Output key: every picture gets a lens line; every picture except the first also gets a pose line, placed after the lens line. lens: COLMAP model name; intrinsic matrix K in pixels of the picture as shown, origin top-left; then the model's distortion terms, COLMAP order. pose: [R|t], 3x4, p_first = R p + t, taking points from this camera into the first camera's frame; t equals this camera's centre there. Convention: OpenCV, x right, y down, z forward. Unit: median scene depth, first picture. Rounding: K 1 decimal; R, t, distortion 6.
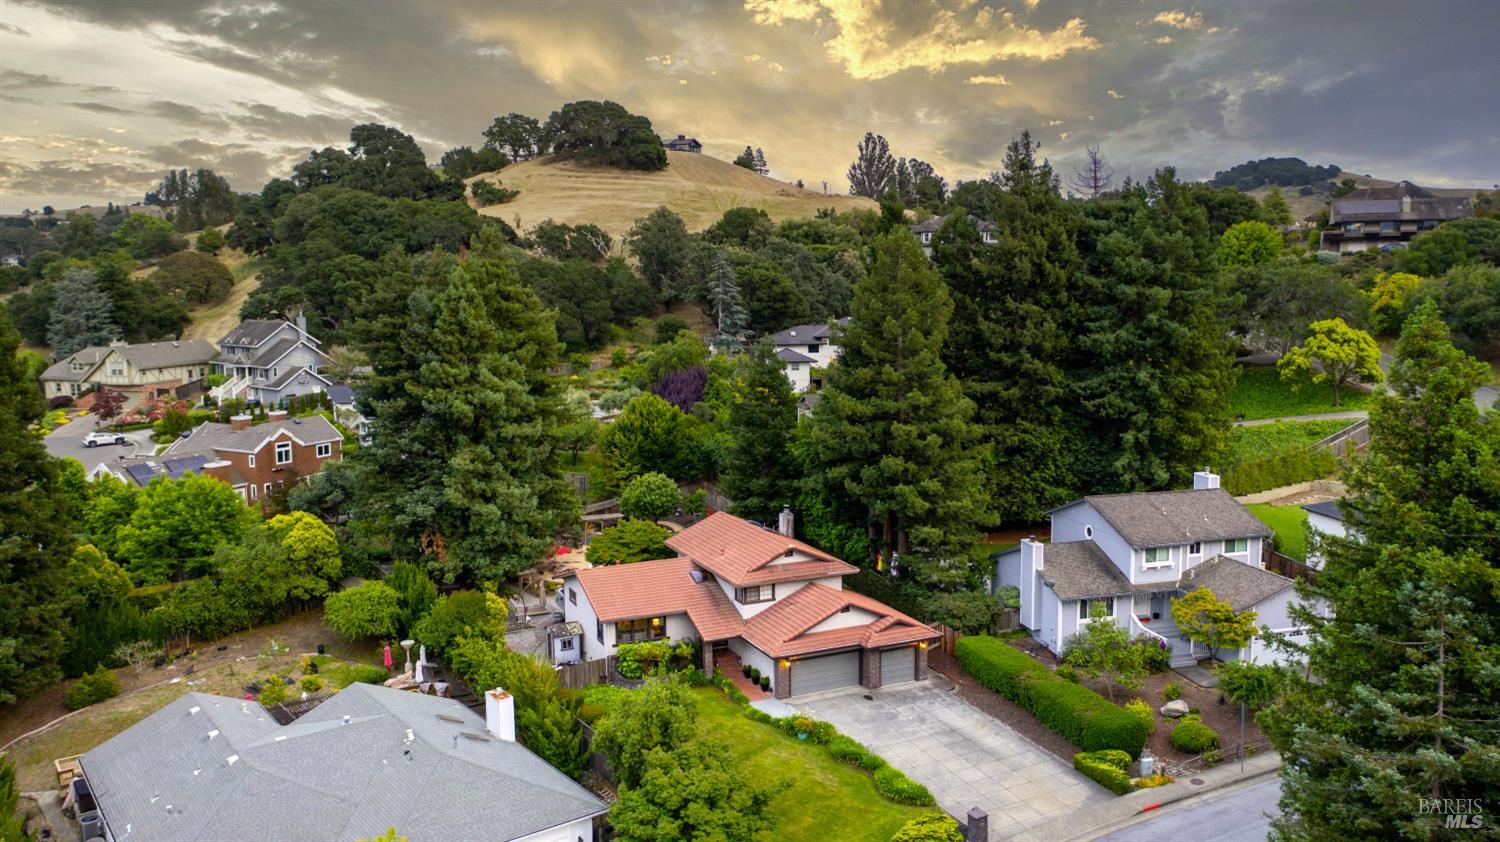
lens RADIAL K [[1156.7, 0, 750.0], [0, 1156.7, 421.0], [0, 0, 1]] dist [-0.094382, 0.003435]
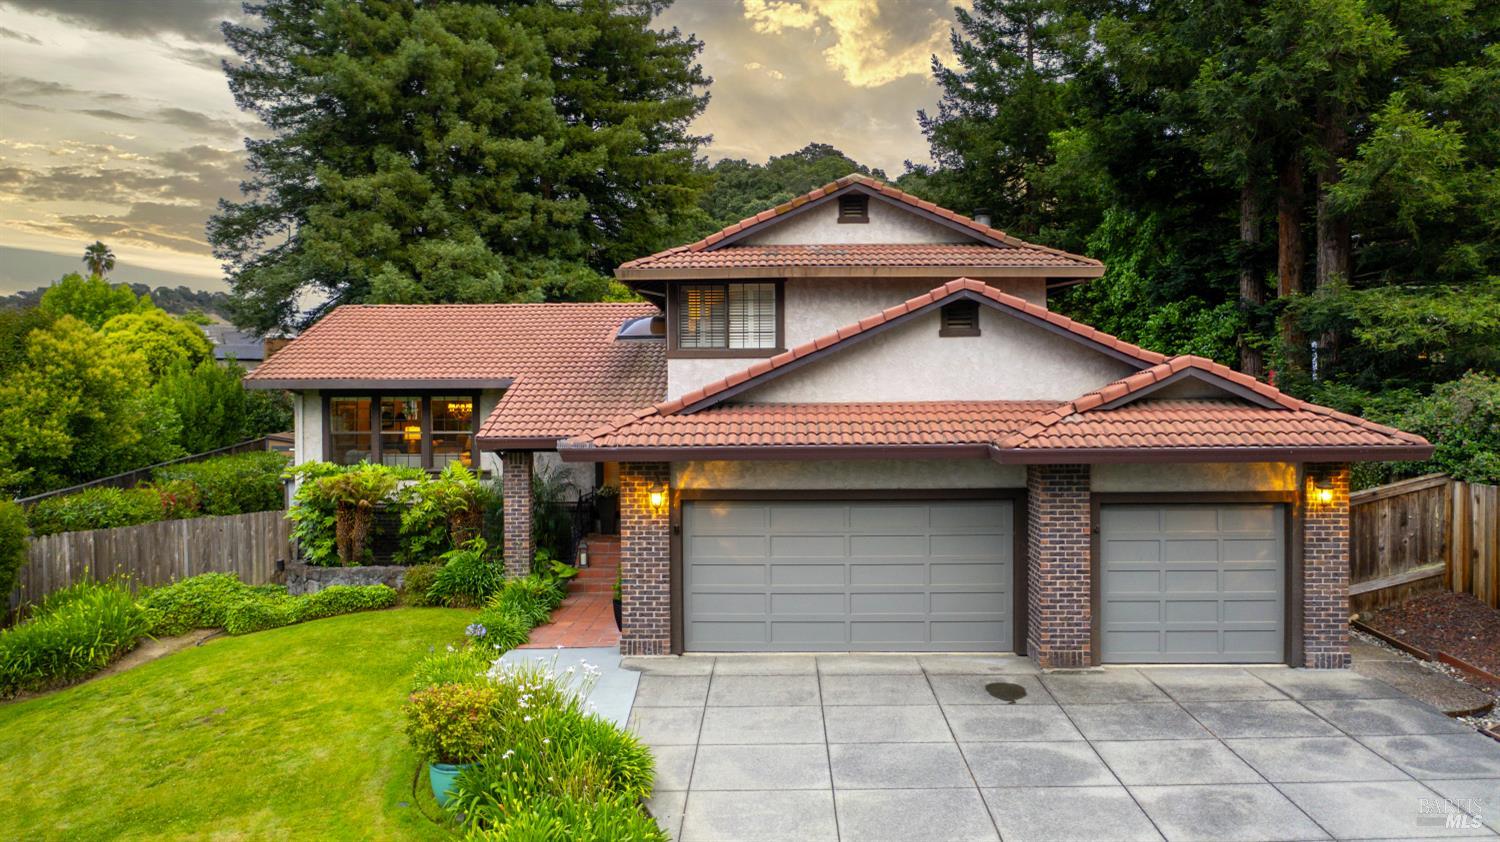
lens RADIAL K [[1161.2, 0, 750.0], [0, 1161.2, 421.0], [0, 0, 1]] dist [-0.036719, 0.004113]
pose [[0.904939, 0.016333, -0.425228, 0.145287], [-0.055934, 0.995159, -0.080810, 0.205079], [0.421849, 0.096912, 0.901472, 0.763812]]
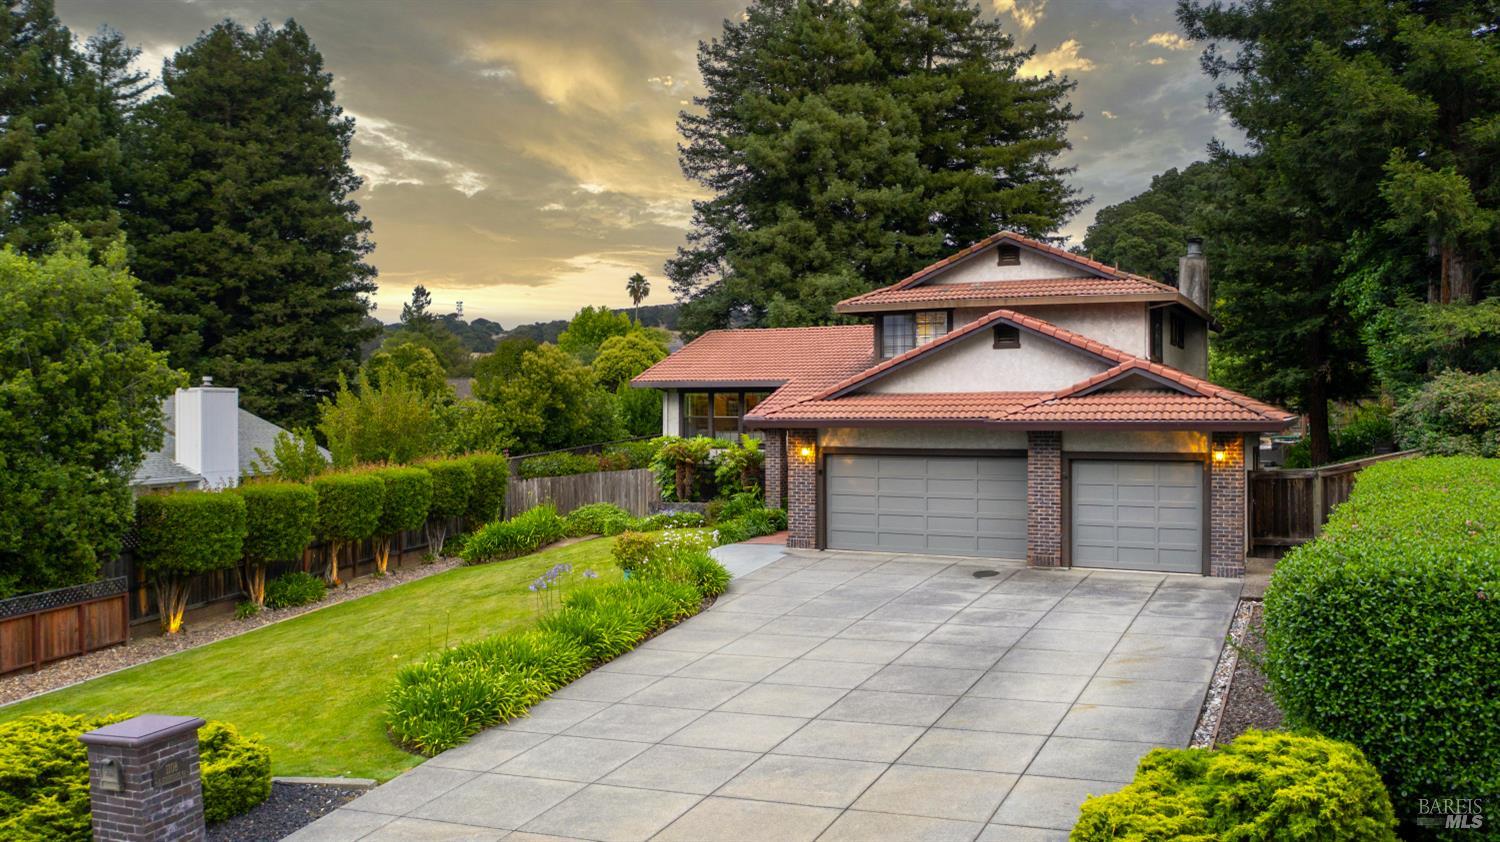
lens RADIAL K [[1156.7, 0, 750.0], [0, 1156.7, 421.0], [0, 0, 1]] dist [-0.094382, 0.003435]
pose [[0.642123, 0.020181, -0.766336, 0.303206], [-0.094128, 0.994165, -0.052691, 0.214219], [0.760801, 0.105967, 0.640275, 0.711865]]
